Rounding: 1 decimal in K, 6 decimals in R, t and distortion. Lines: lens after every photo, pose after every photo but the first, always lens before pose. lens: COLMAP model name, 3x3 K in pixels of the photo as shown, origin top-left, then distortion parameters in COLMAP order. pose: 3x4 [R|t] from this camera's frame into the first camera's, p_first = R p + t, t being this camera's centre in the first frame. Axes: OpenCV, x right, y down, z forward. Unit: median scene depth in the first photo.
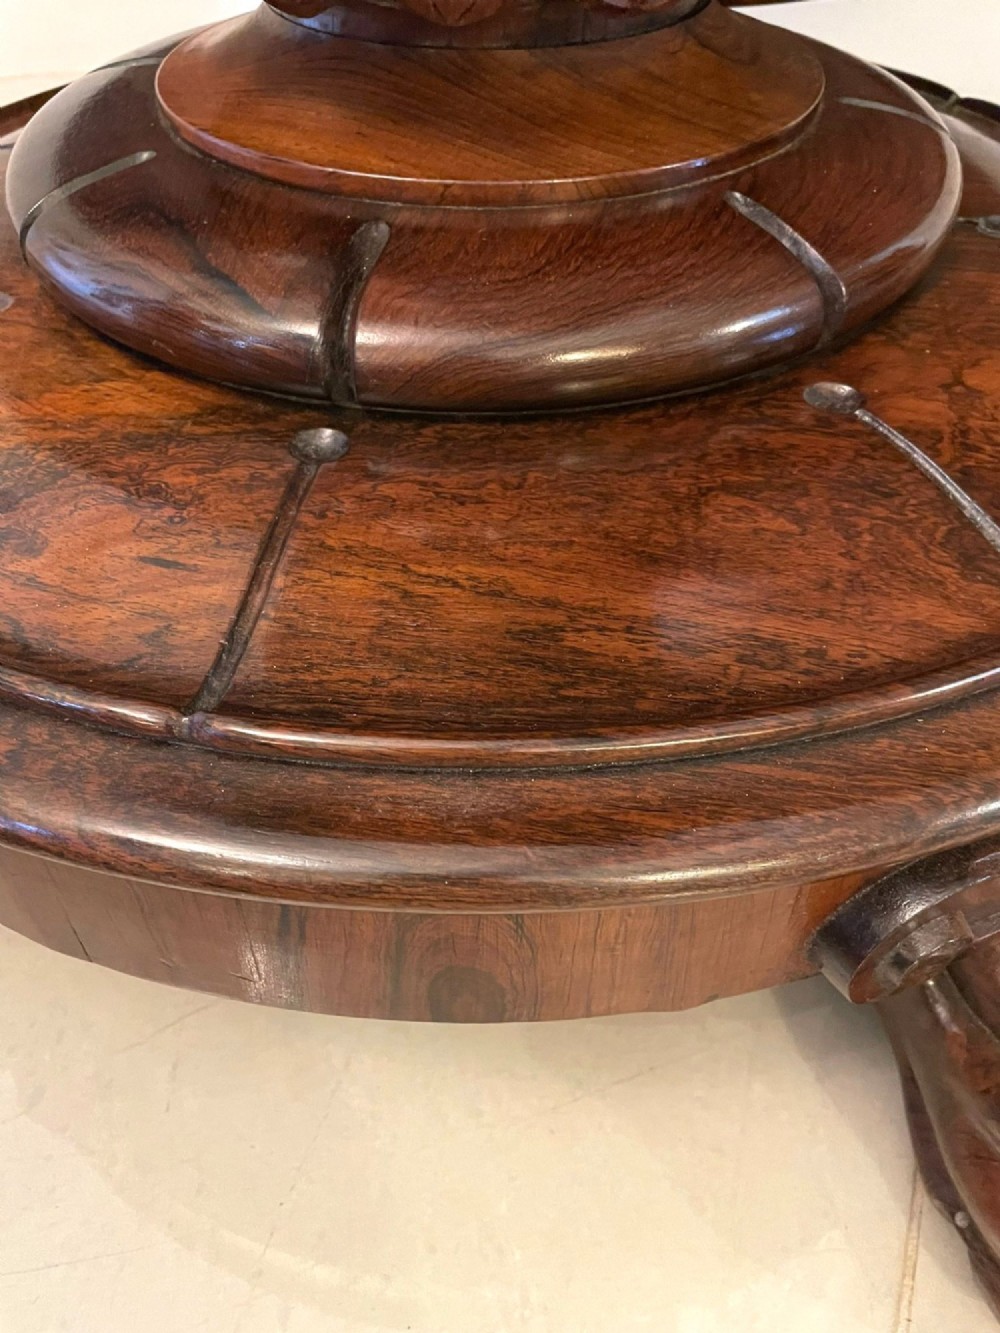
lens RADIAL K [[1025.9, 0, 500.0], [0, 1025.9, 666.5], [0, 0, 1]] dist [0.088341, -0.127635]
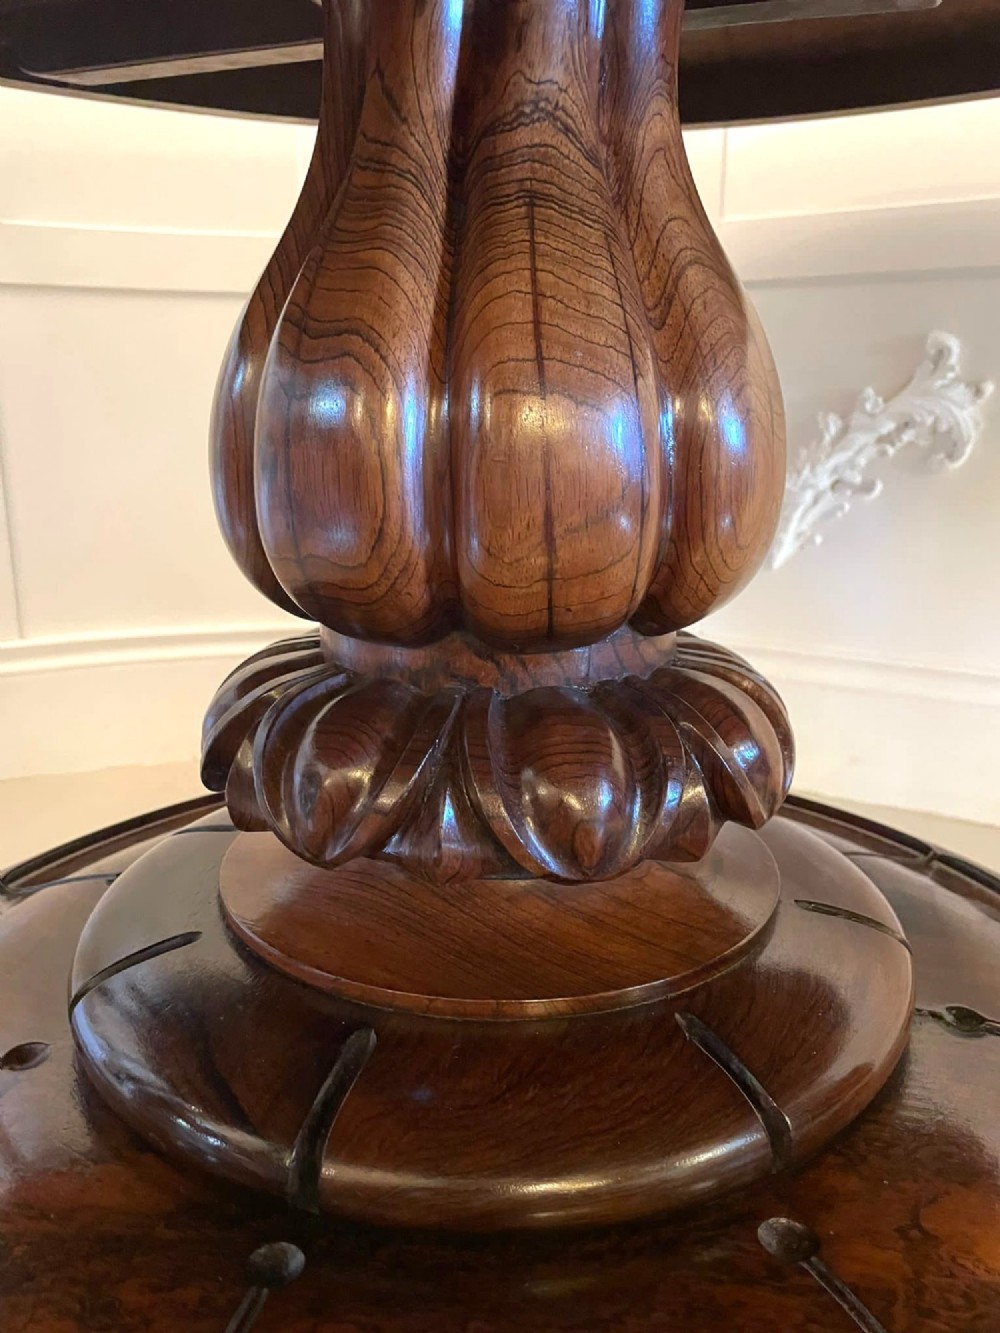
lens RADIAL K [[1027.5, 0, 493.8], [0, 1027.5, 672.4], [0, 0, 1]] dist [0.085598, -0.121664]
pose [[0.995635, 0.034825, -0.086589, 0.109017], [-0.074712, 0.853419, -0.515843, -0.190561], [0.055933, 0.520061, 0.852296, -0.177418]]
